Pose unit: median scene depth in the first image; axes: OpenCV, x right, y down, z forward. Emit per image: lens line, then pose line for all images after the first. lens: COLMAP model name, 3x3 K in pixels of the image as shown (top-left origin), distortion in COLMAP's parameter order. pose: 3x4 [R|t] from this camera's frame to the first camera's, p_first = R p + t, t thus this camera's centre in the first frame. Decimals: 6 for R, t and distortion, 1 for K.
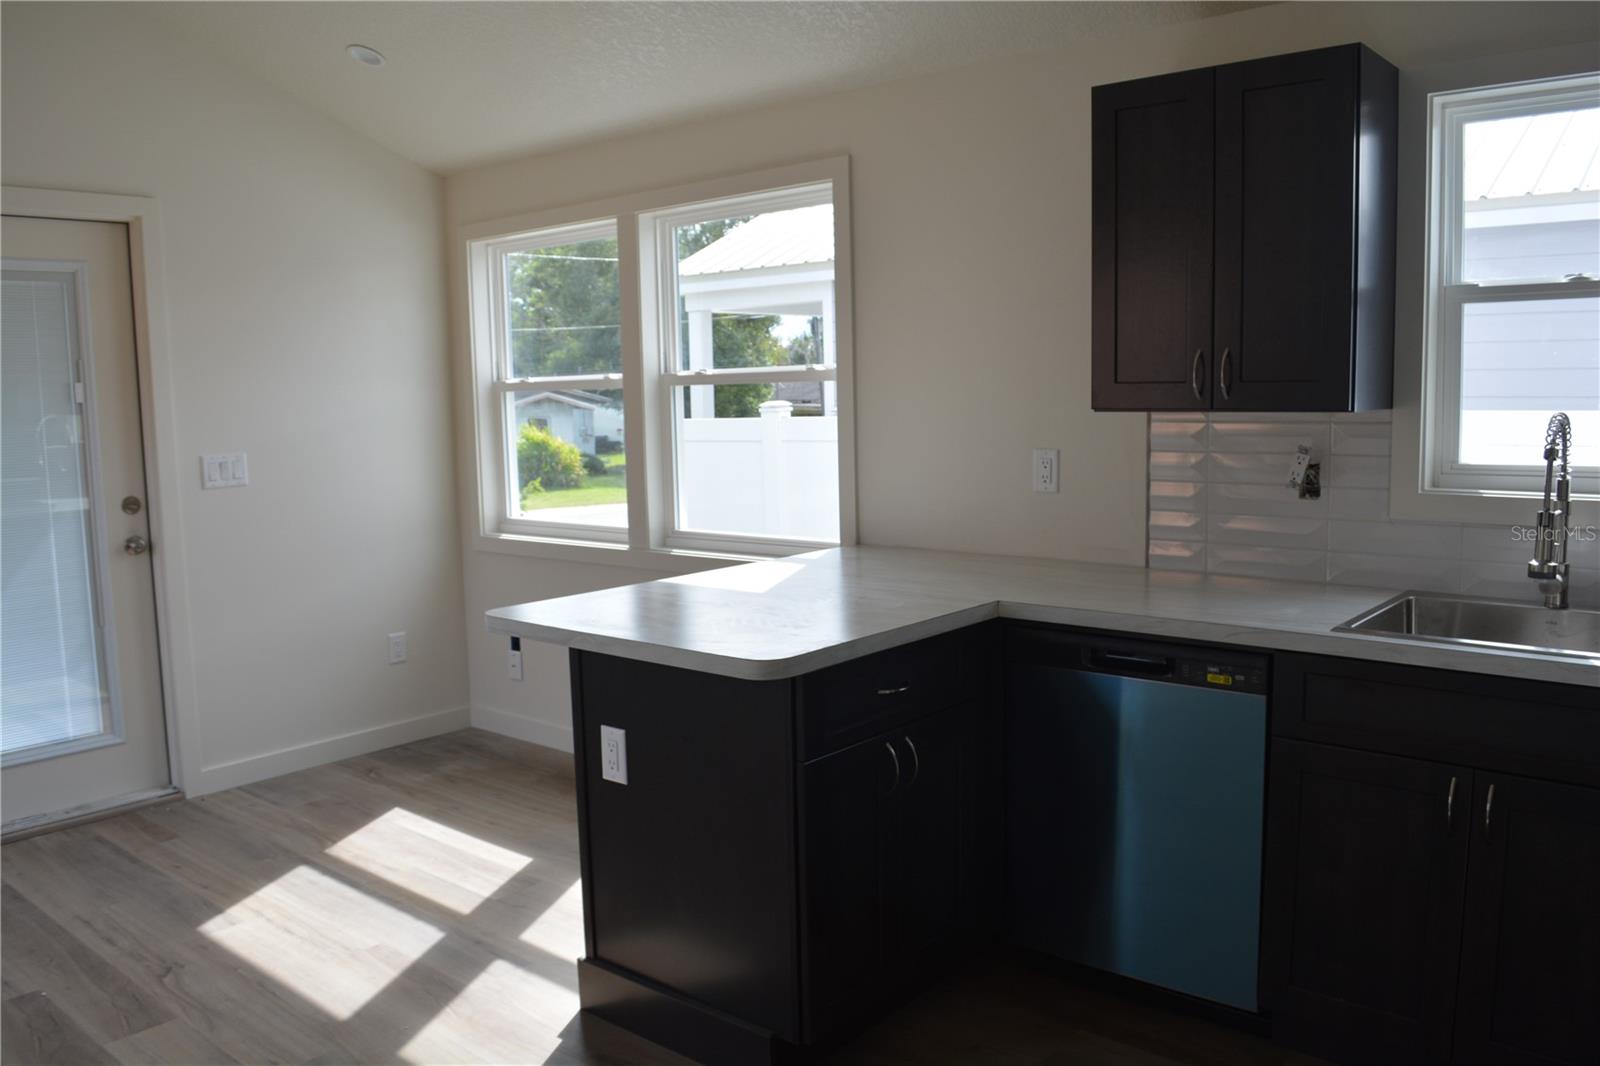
lens RADIAL K [[1256.1, 0, 801.8], [0, 1256.1, 539.9], [0, 0, 1]] dist [-0.080775, -0.000787]
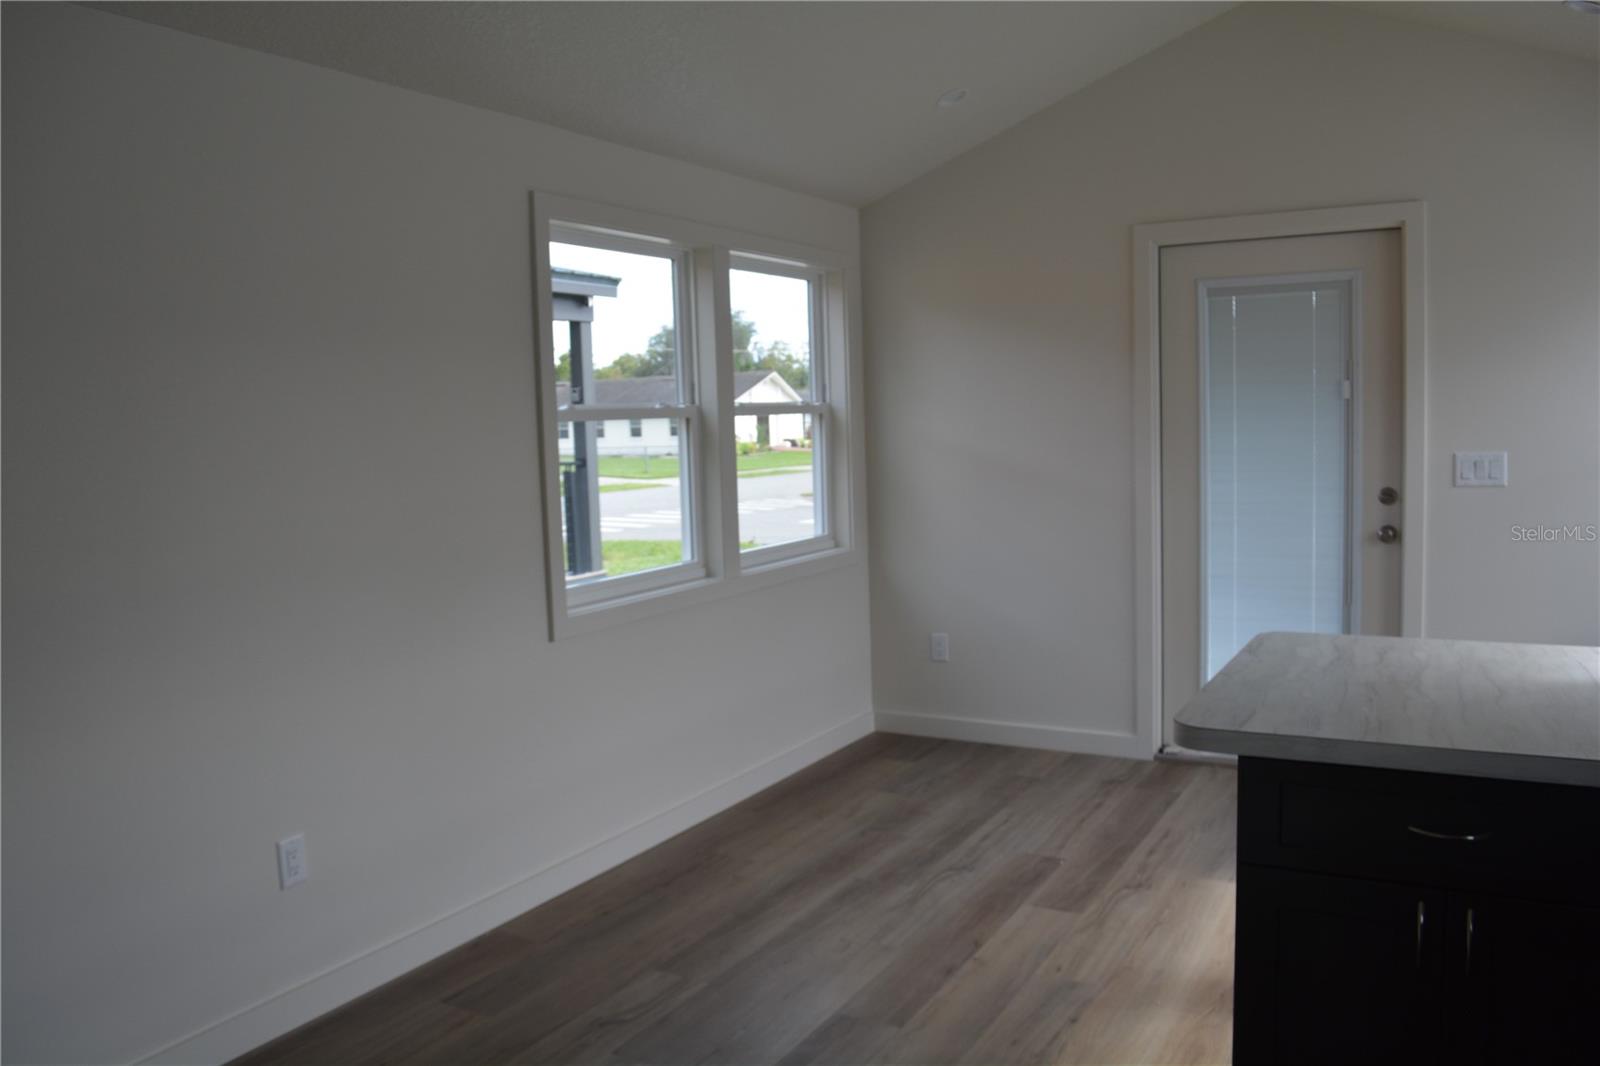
lens RADIAL K [[1256.1, 0, 805.1], [0, 1256.1, 523.7], [0, 0, 1]] dist [-0.080775, -0.000787]
pose [[0.188368, 0.099583, -0.977037, 0.410501], [-0.094026, 0.992105, 0.082991, -0.047033], [0.977587, 0.076234, 0.196244, 0.312012]]
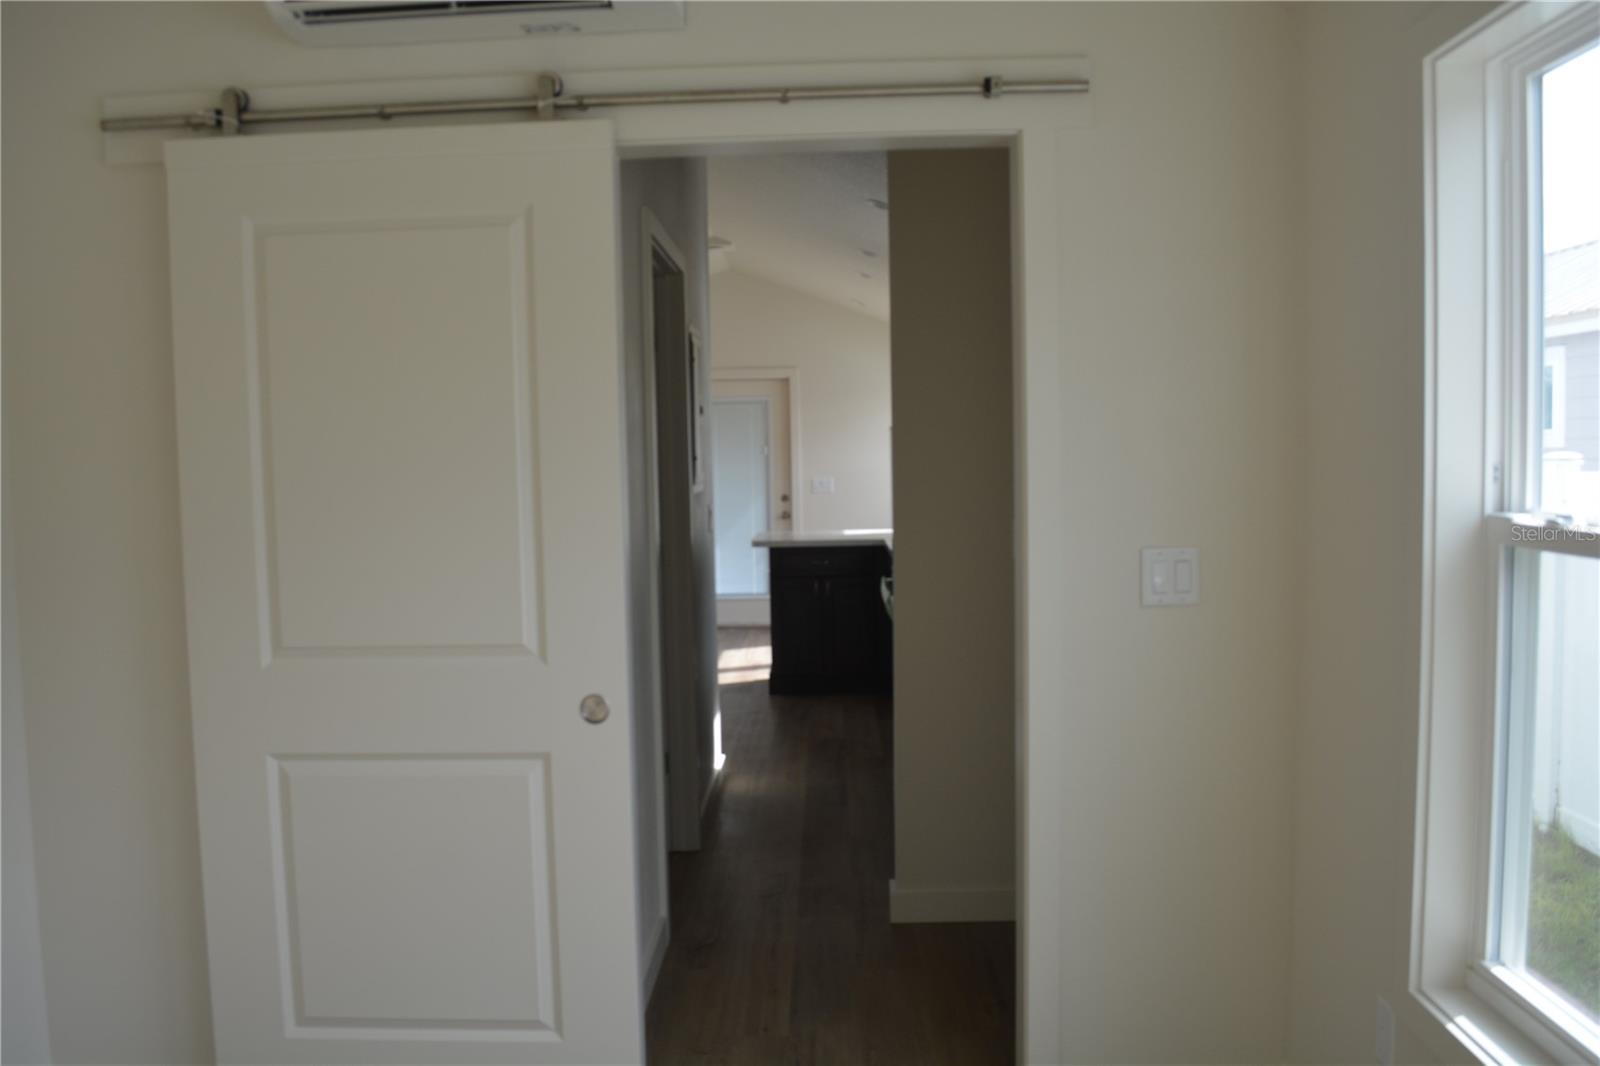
lens RADIAL K [[1256.1, 0, 798.6], [0, 1256.1, 531.8], [0, 0, 1]] dist [-0.080775, -0.000787]
pose [[0.626748, 0.056929, -0.777139, 1.381796], [-0.088661, 0.996061, 0.001463, 0.030843], [0.774161, 0.067986, 0.629327, -0.502557]]
